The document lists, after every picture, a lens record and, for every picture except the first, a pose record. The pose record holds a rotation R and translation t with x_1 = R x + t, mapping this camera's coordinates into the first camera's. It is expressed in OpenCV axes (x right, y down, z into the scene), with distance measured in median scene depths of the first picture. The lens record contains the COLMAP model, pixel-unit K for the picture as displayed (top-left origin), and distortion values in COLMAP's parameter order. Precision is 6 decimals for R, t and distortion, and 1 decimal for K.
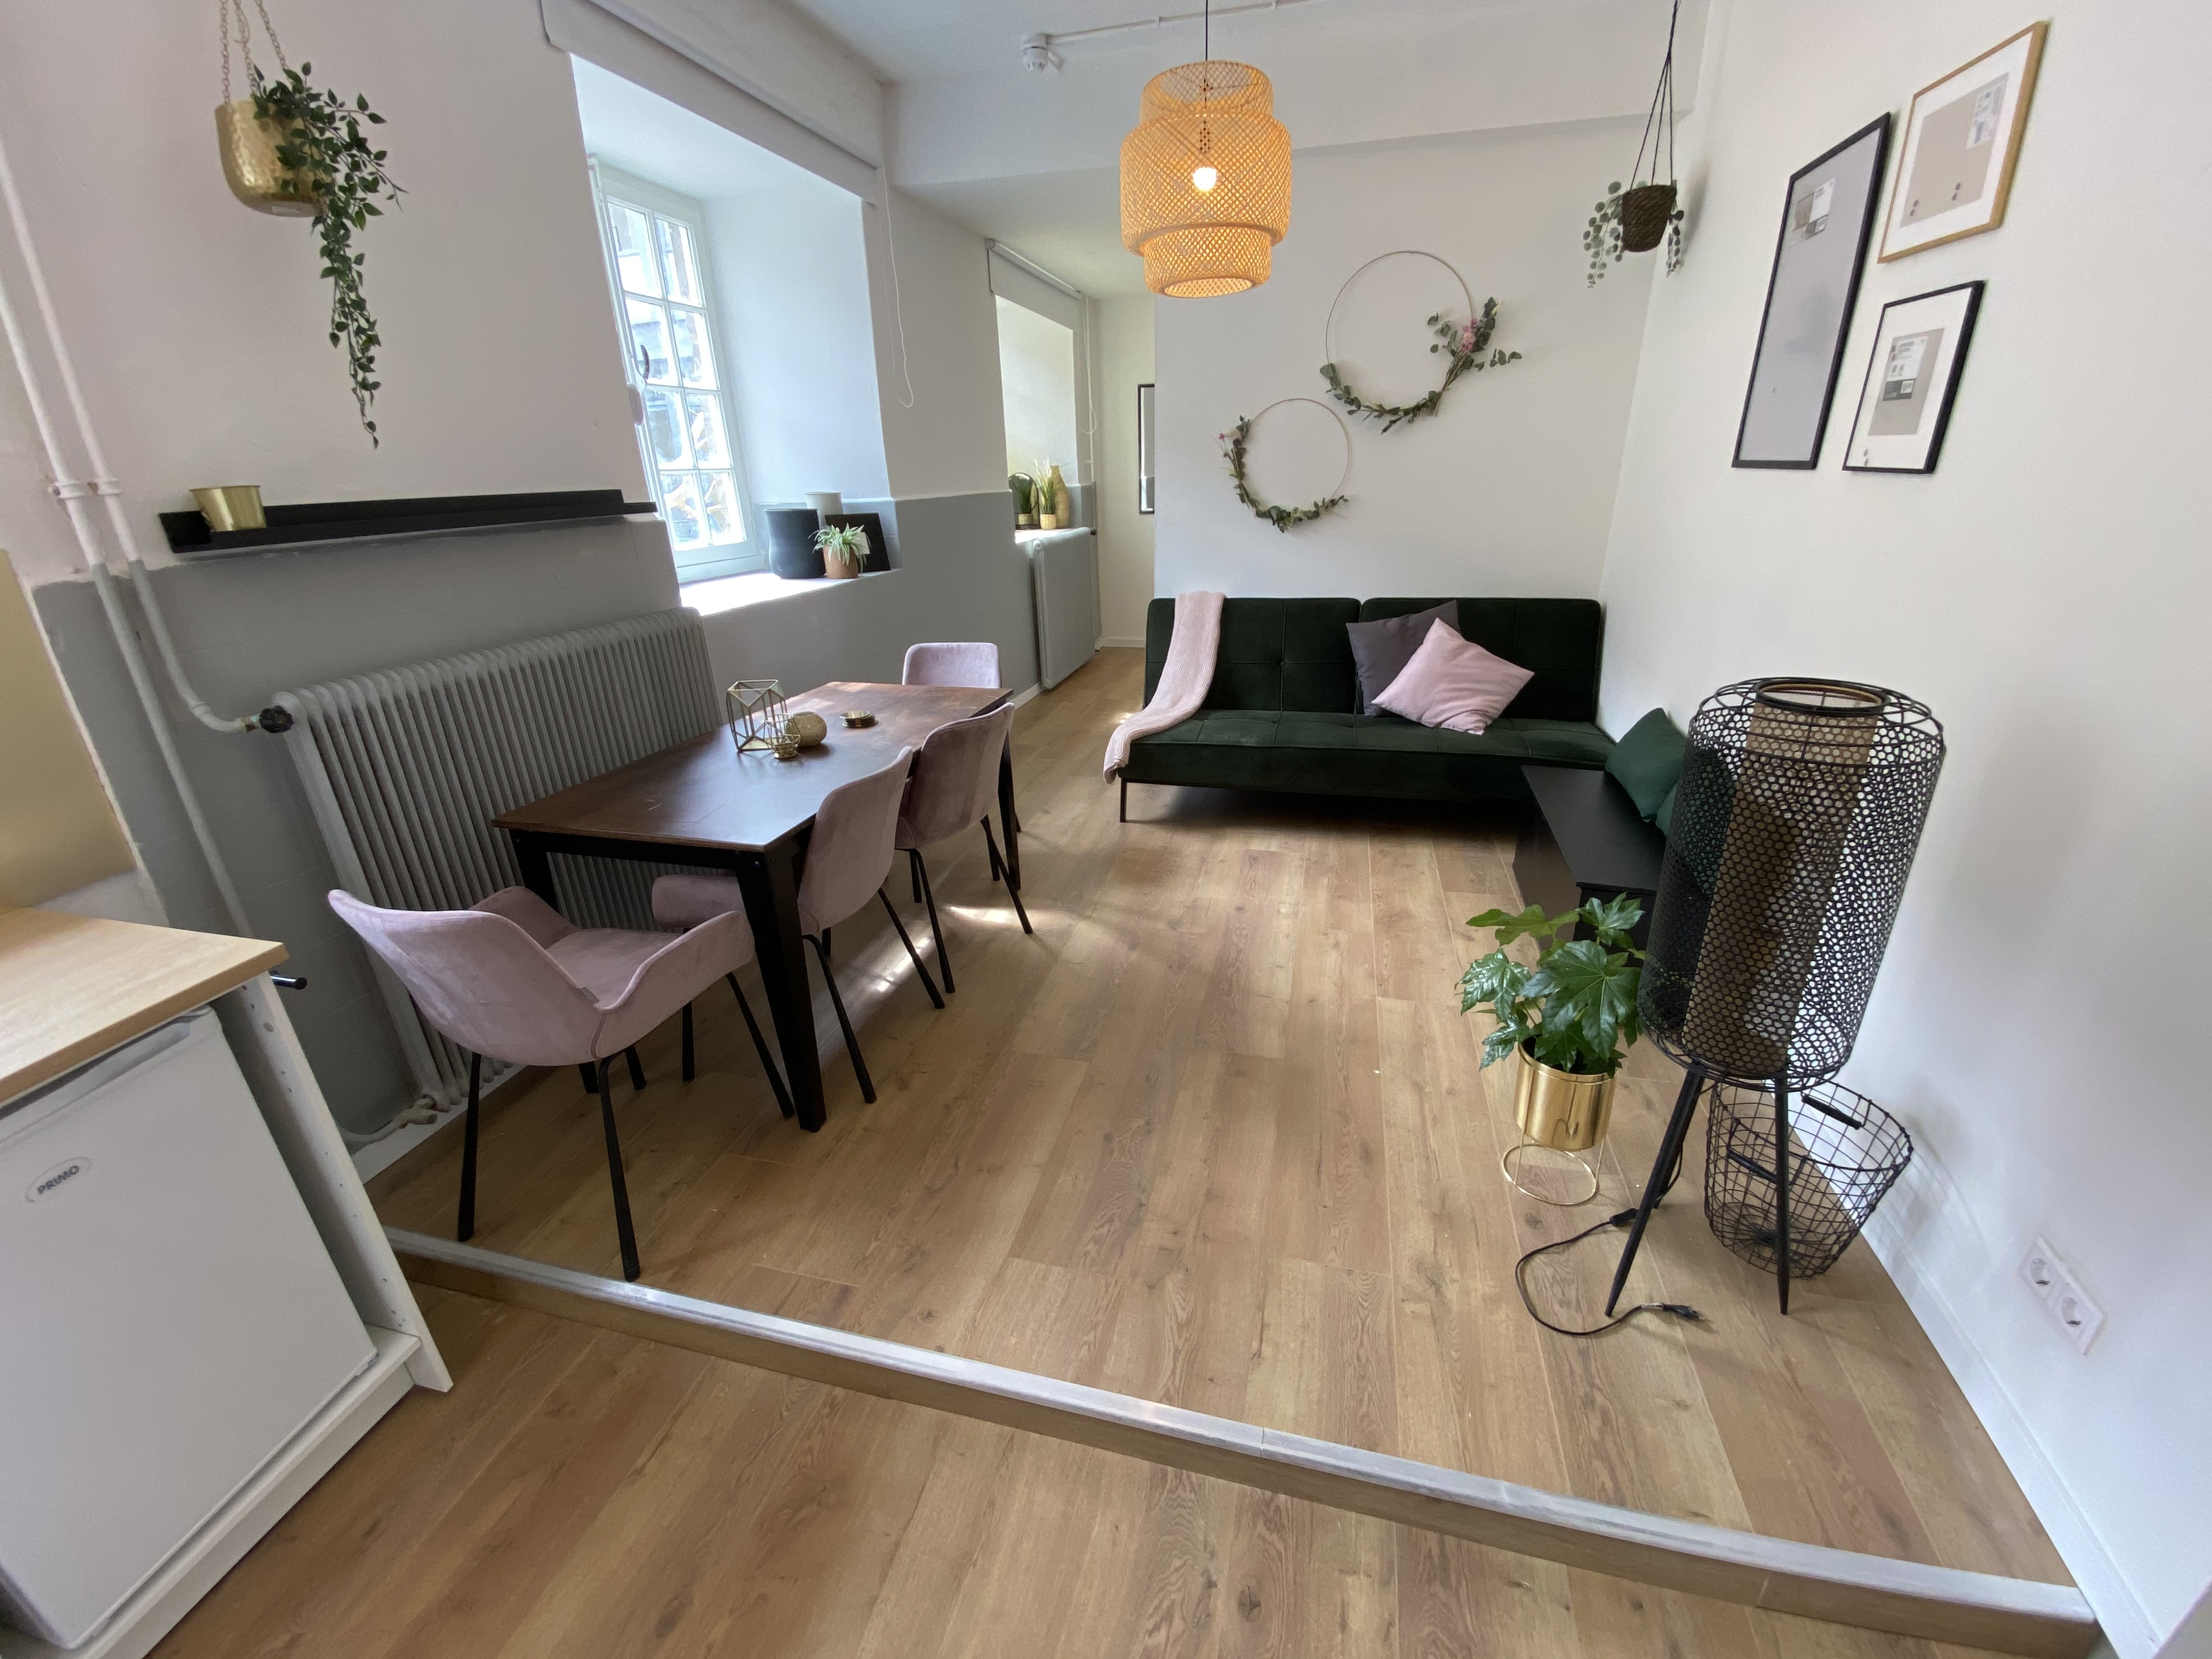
lens RADIAL K [[890.5, 0, 1106.3], [0, 890.5, 836.1], [0, 0, 1]] dist [0.018818, -0.020889]
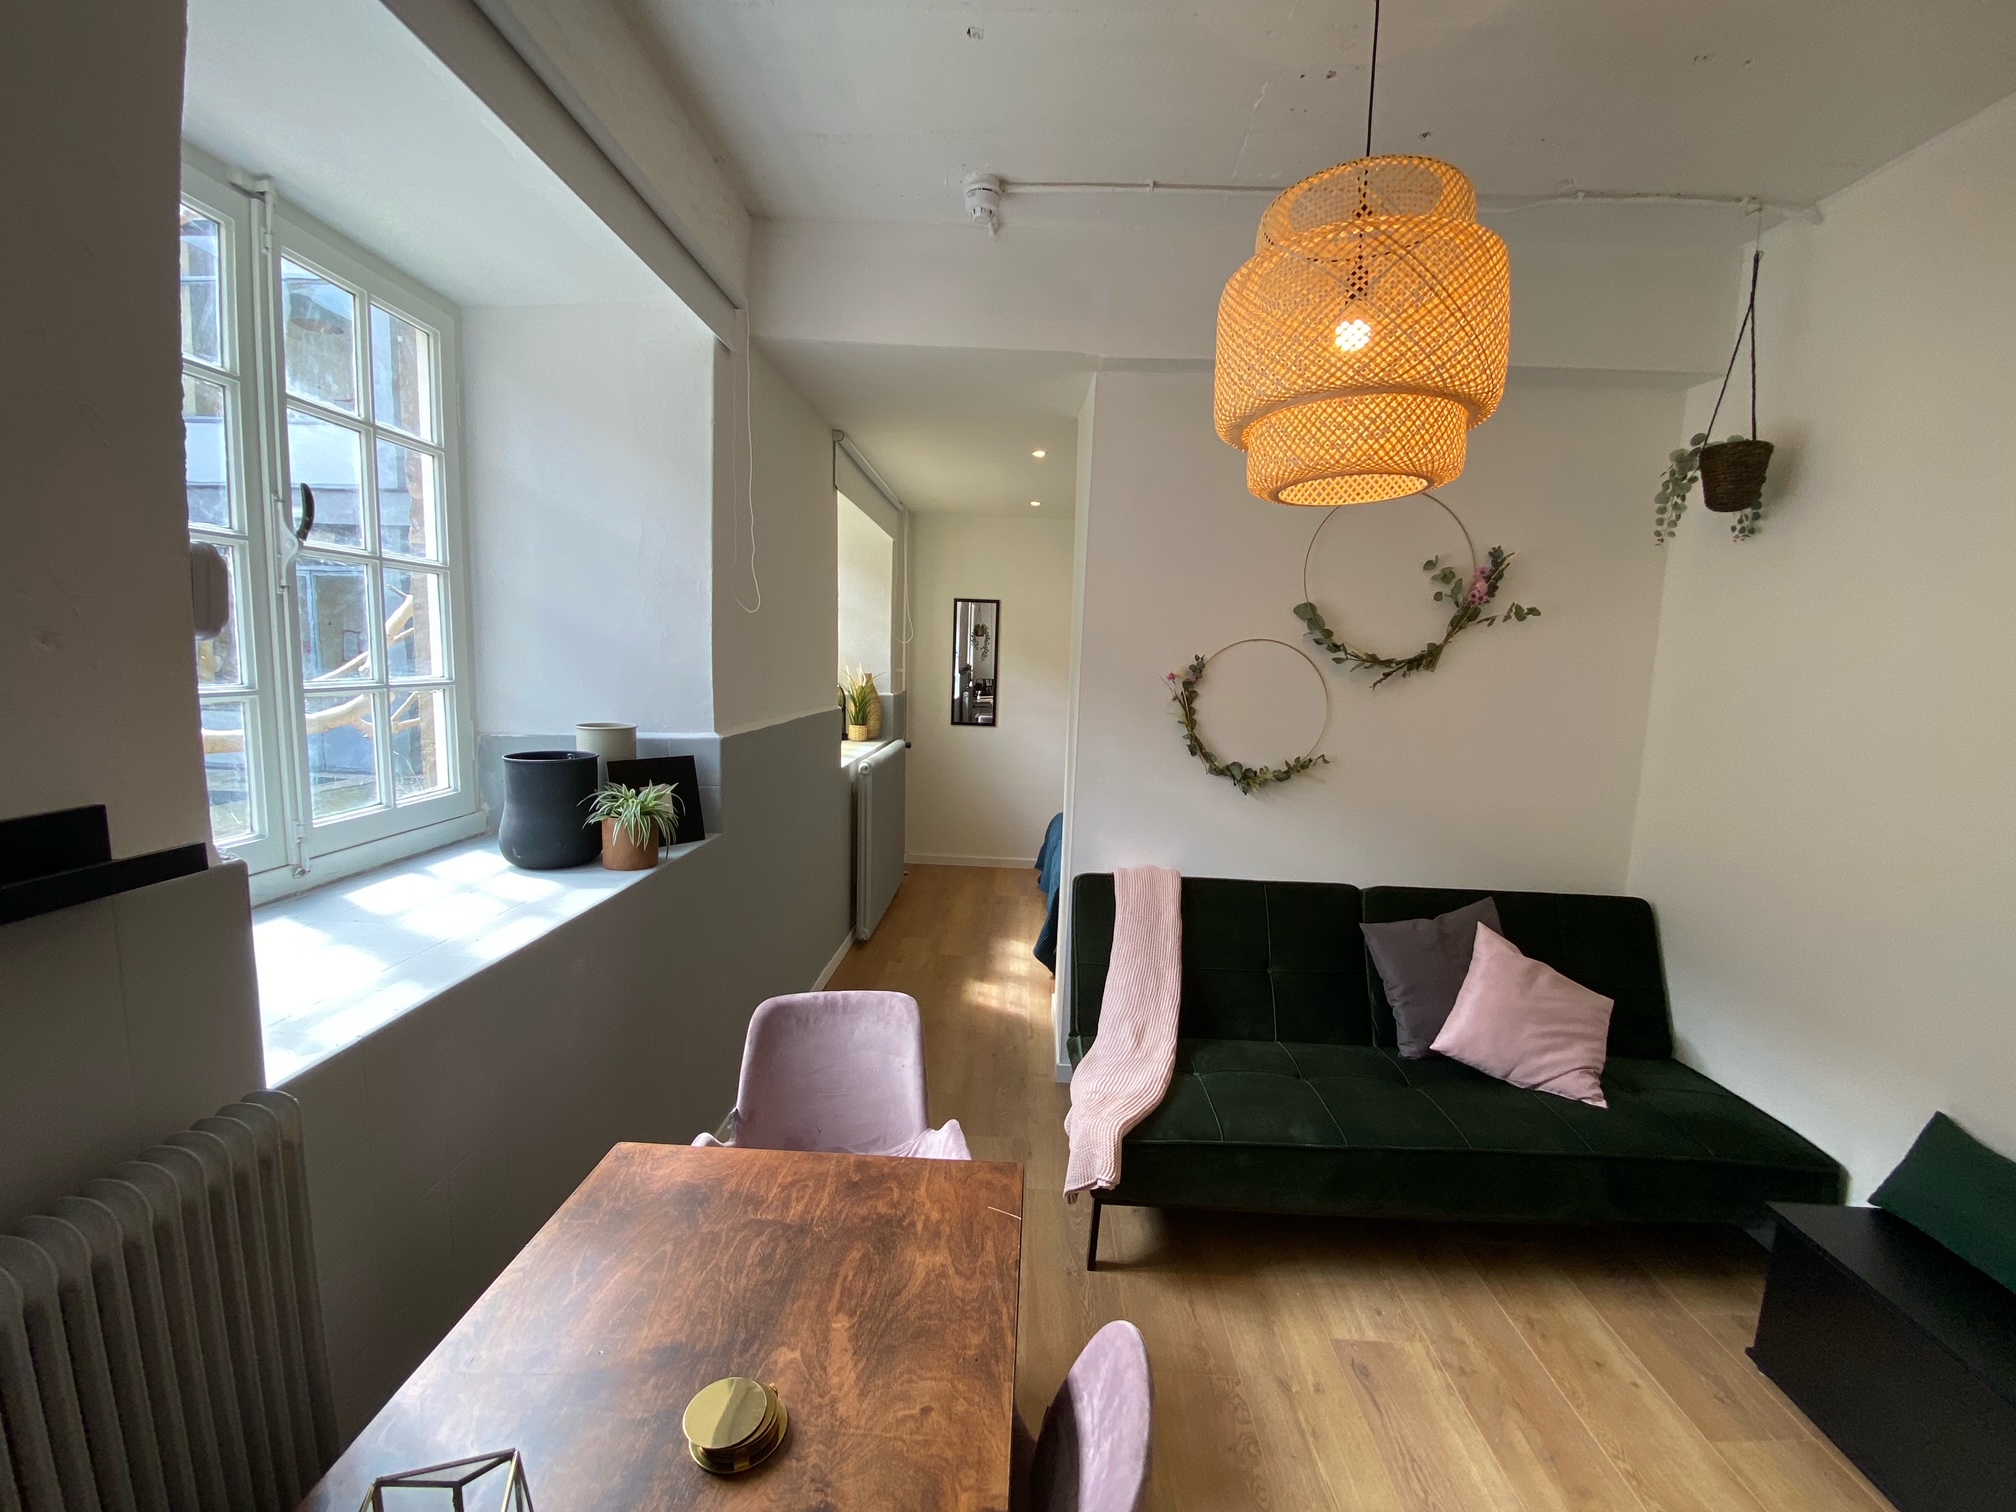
lens RADIAL K [[811.6, 0, 1008.3], [0, 811.6, 762.0], [0, 0, 1]] dist [0.018818, -0.020889]
pose [[0.973990, 0.032244, 0.224284, -0.304817], [0.026980, 0.966279, -0.256080, -0.367185], [-0.224978, 0.255470, 0.940276, 0.718144]]
